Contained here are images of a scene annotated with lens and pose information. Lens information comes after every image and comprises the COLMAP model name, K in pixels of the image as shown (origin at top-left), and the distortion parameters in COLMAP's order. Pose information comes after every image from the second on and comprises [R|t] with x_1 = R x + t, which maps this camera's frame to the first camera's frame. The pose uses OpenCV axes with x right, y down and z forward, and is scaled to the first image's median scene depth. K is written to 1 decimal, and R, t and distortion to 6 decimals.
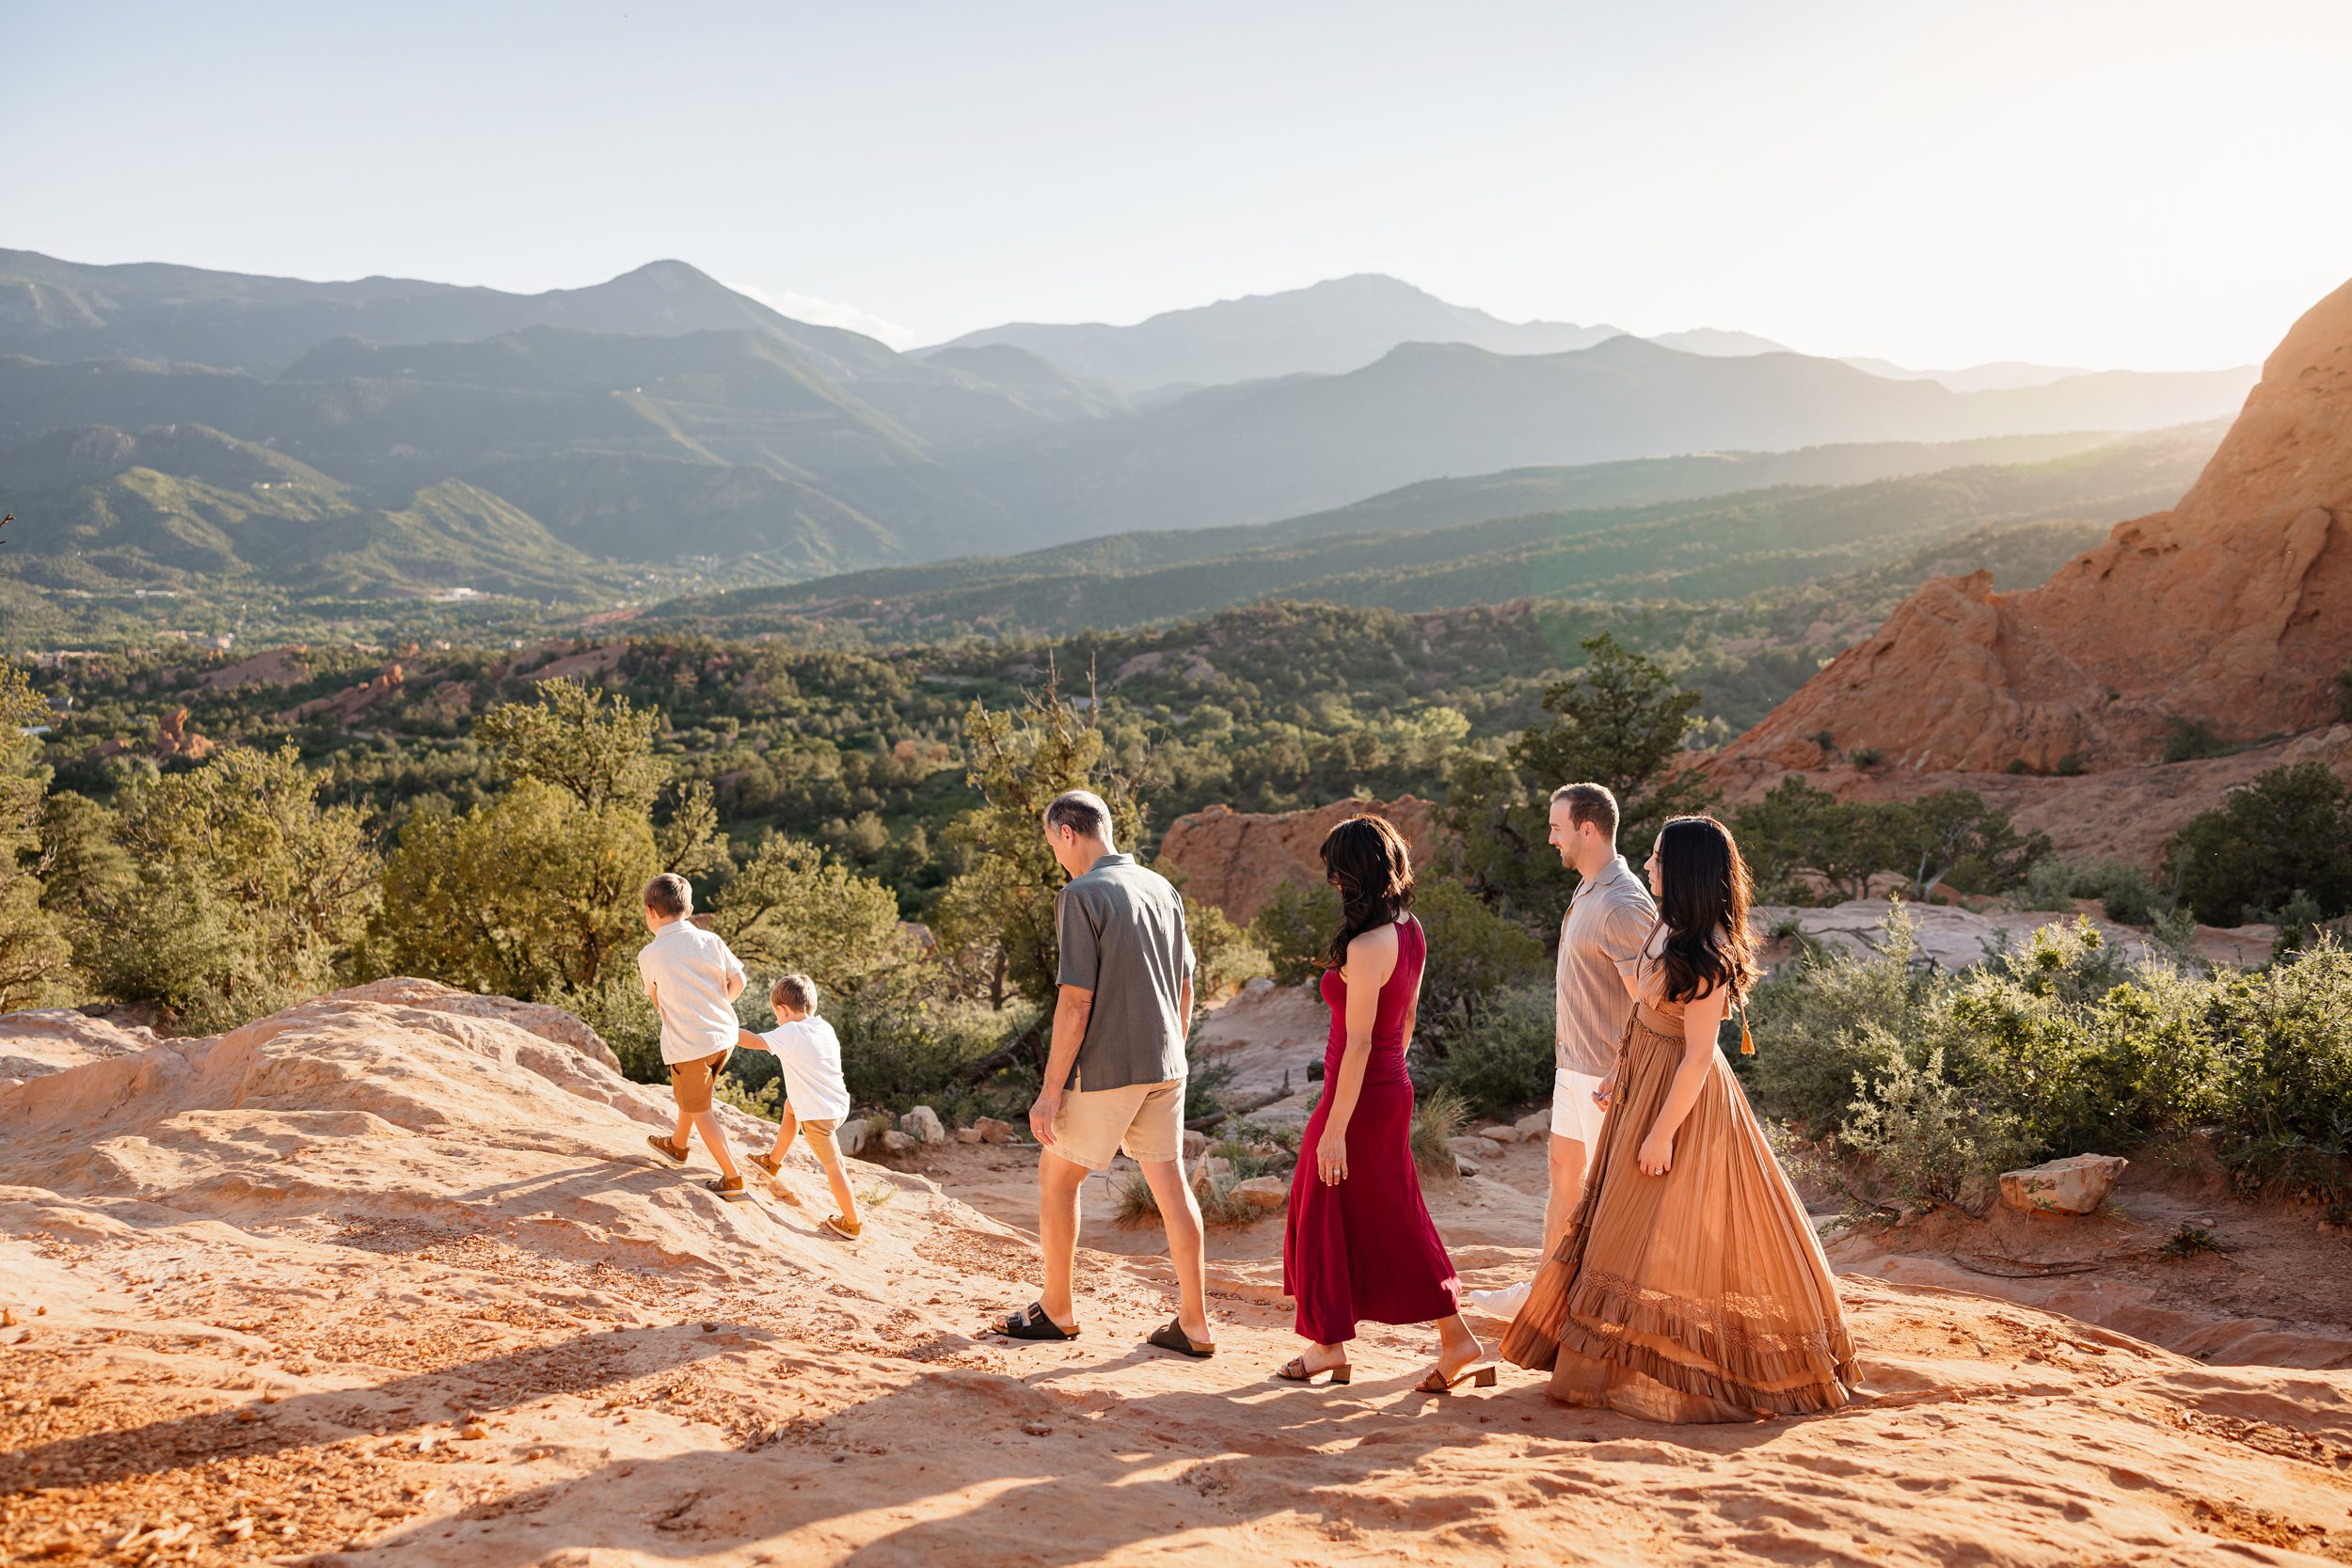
lens RADIAL K [[1860.8, 0, 1132.6], [0, 1860.8, 792.2], [0, 0, 1]] dist [-0.000884, 0.033034]
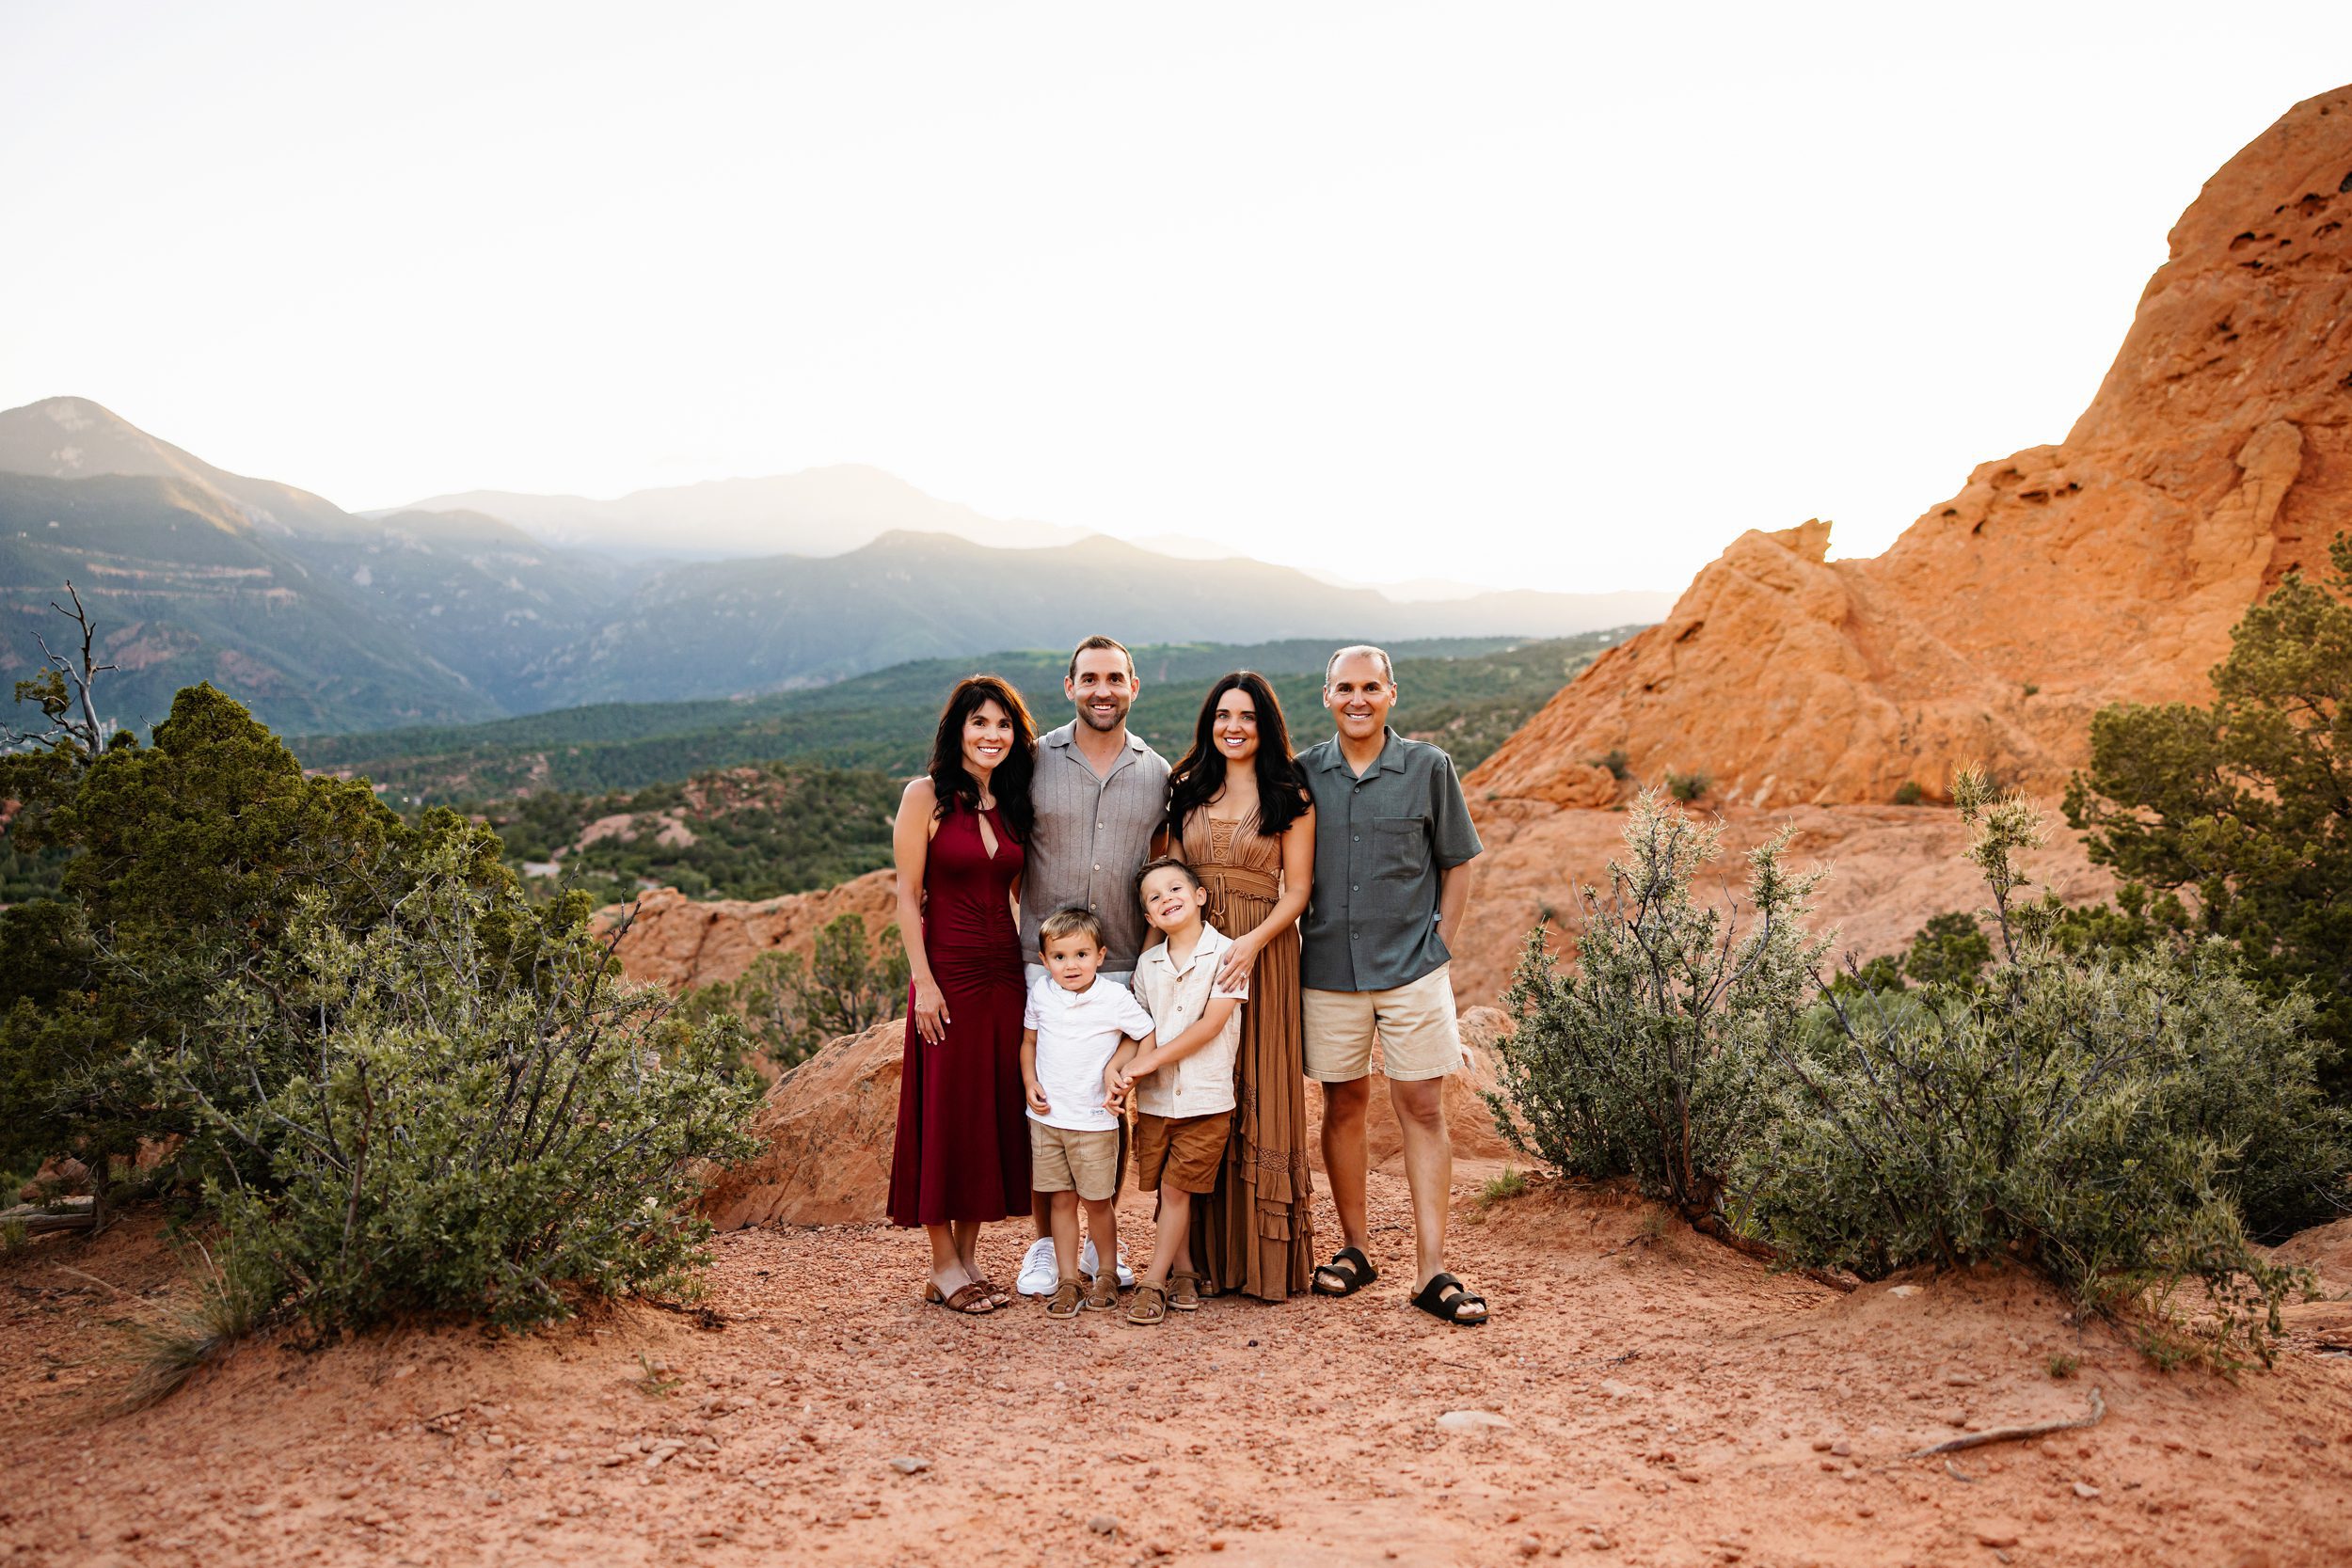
lens RADIAL K [[1866.3, 0, 1168.3], [0, 1866.3, 784.9], [0, 0, 1]] dist [0.021046, -0.006988]
pose [[0.957787, 0.012323, 0.287216, 0.034043], [0.017033, 0.994893, -0.099487, 0.044887], [-0.286975, 0.100179, 0.952685, 0.450408]]
